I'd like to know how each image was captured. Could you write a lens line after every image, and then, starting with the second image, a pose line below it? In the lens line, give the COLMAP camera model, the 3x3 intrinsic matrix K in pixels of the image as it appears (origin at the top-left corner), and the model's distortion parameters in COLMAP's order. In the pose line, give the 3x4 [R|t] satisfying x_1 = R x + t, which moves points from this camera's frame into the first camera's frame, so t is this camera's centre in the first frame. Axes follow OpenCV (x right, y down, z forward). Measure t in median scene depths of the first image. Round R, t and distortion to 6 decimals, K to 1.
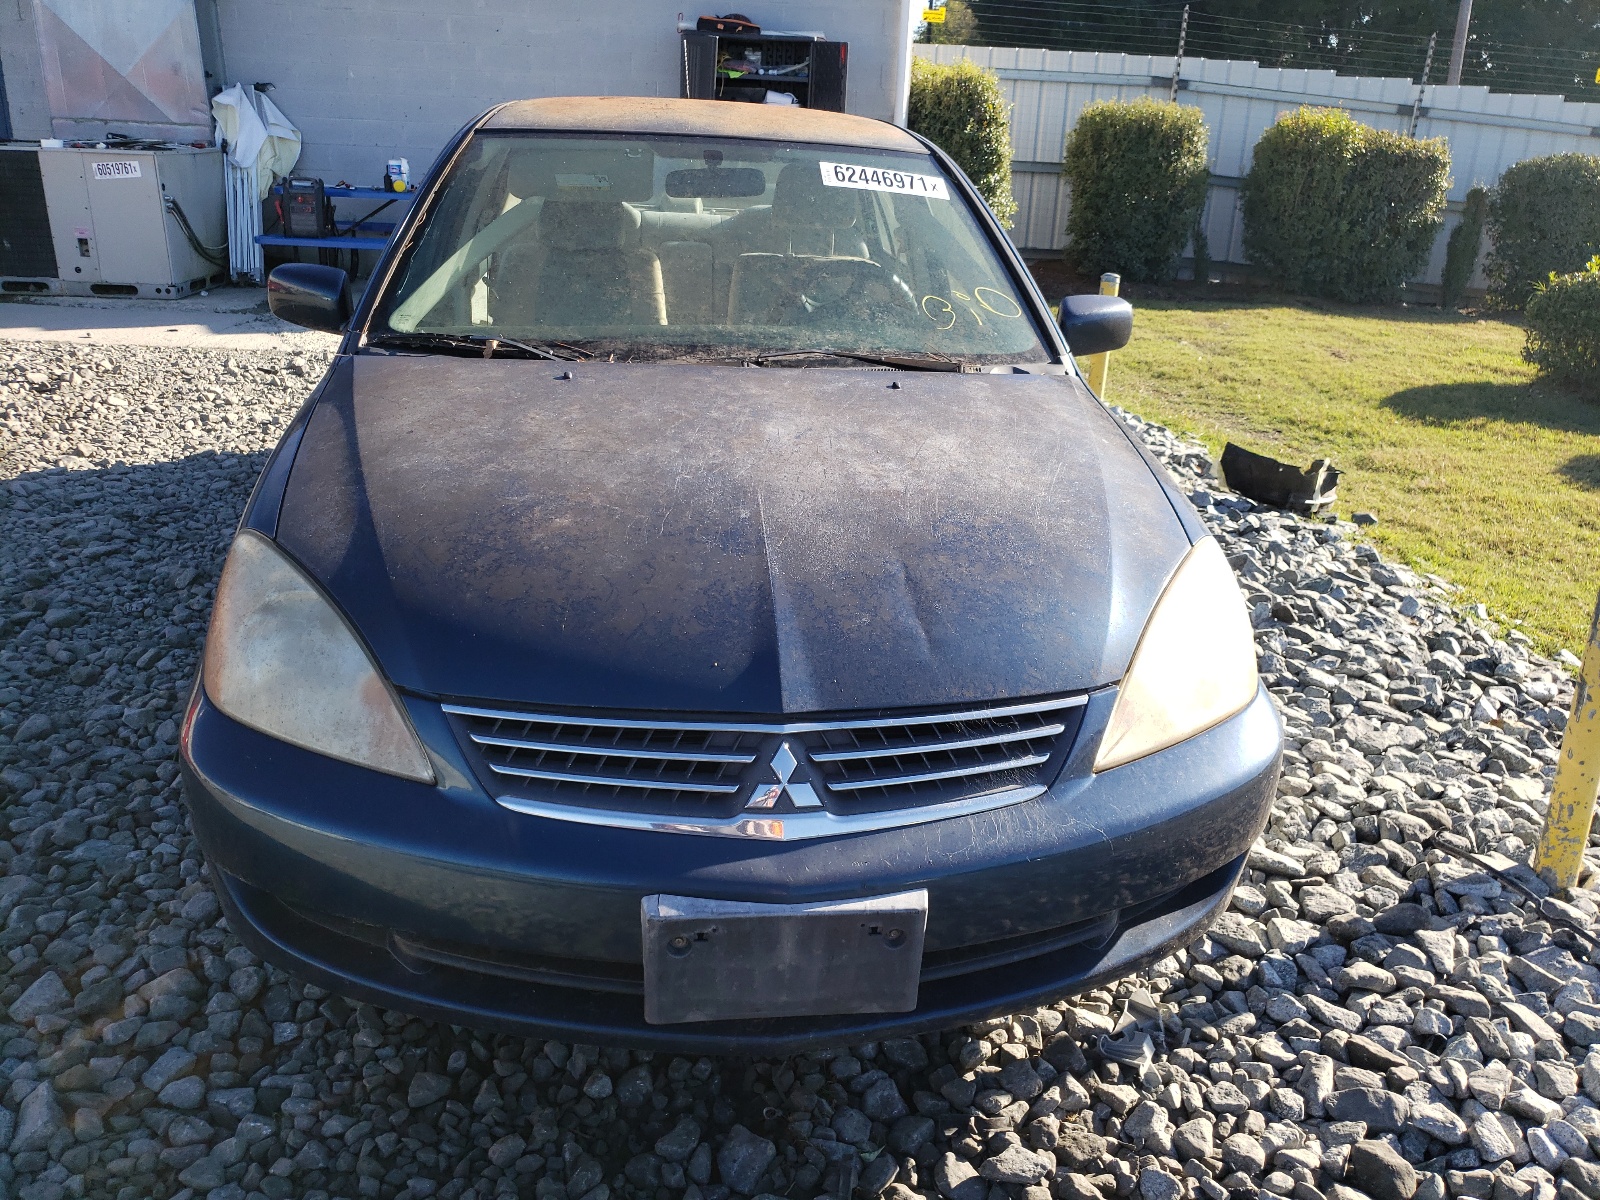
lens RADIAL K [[1330.4, 0, 836.9], [0, 1330.4, 597.3], [0, 0, 1]] dist [-0.010282, 0.051610]
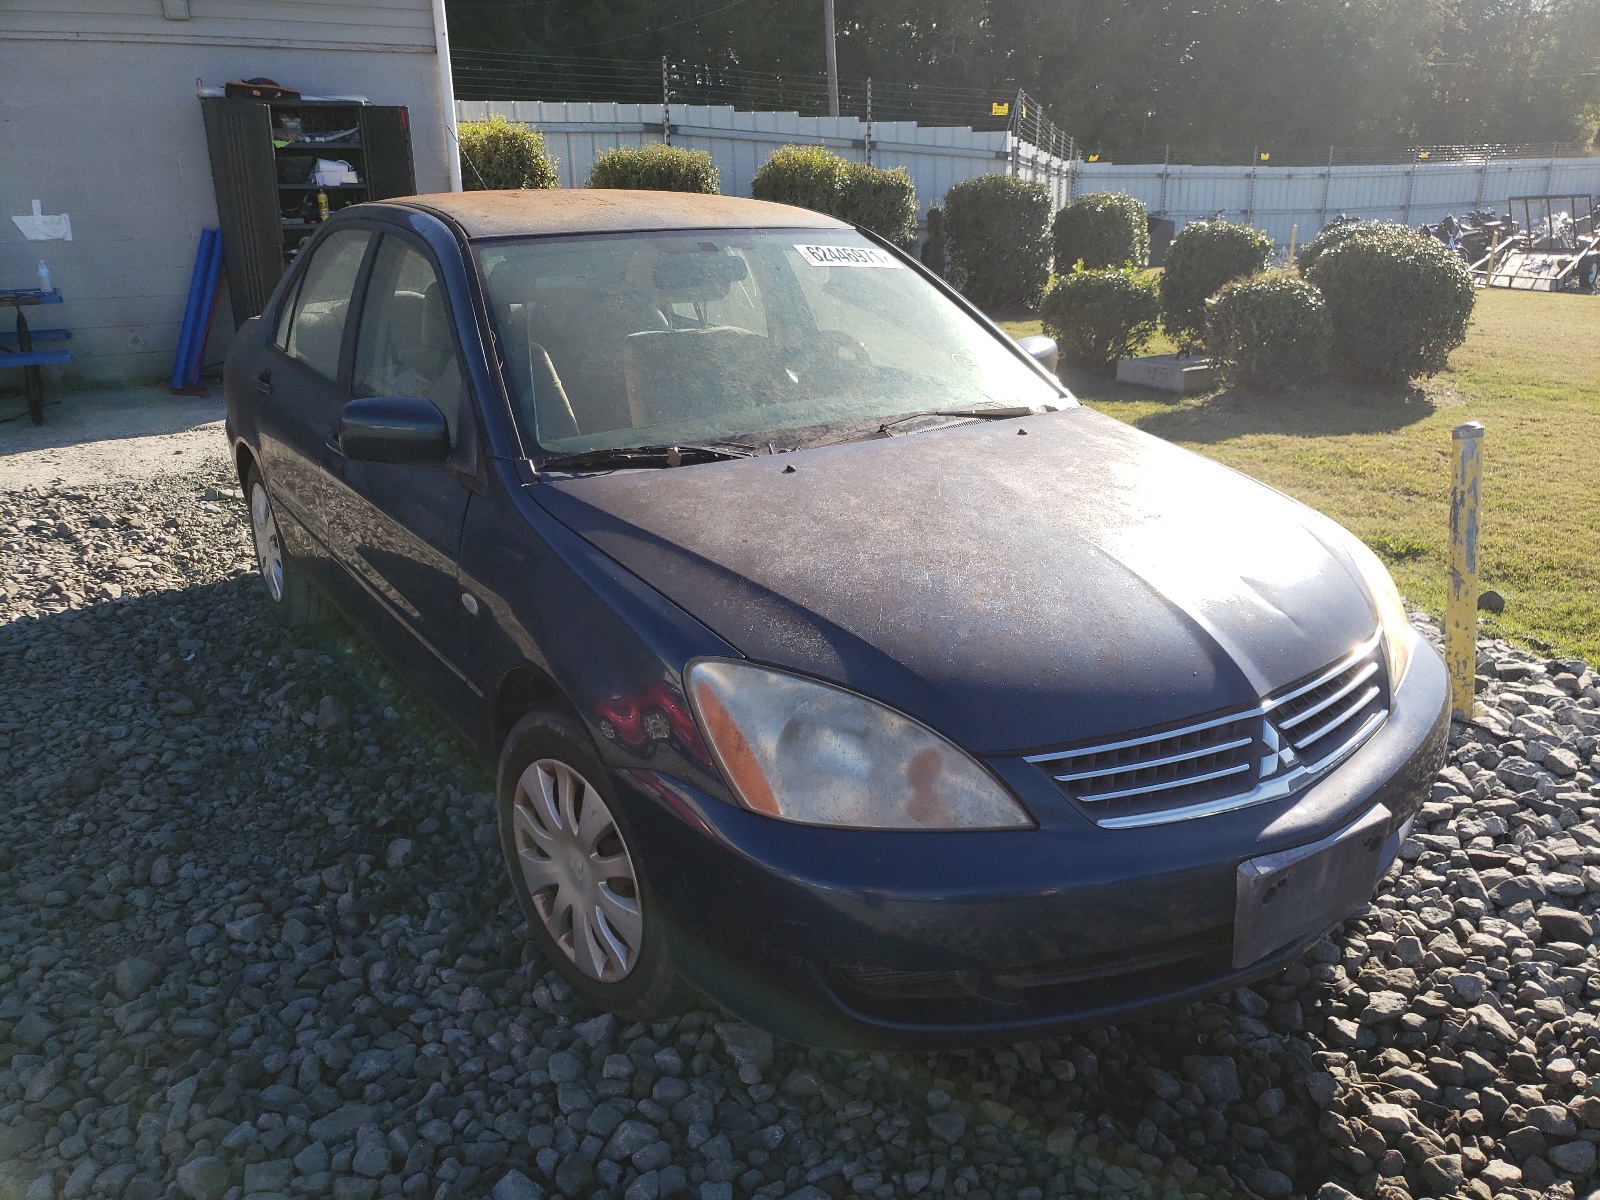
lens RADIAL K [[1330.4, 0, 836.9], [0, 1330.4, 597.3], [0, 0, 1]] dist [-0.010282, 0.051610]
pose [[0.878024, -0.197046, 0.436173, -0.616045], [0.205140, 0.978303, 0.029009, -0.083219], [-0.432425, 0.064006, 0.899395, 0.025907]]
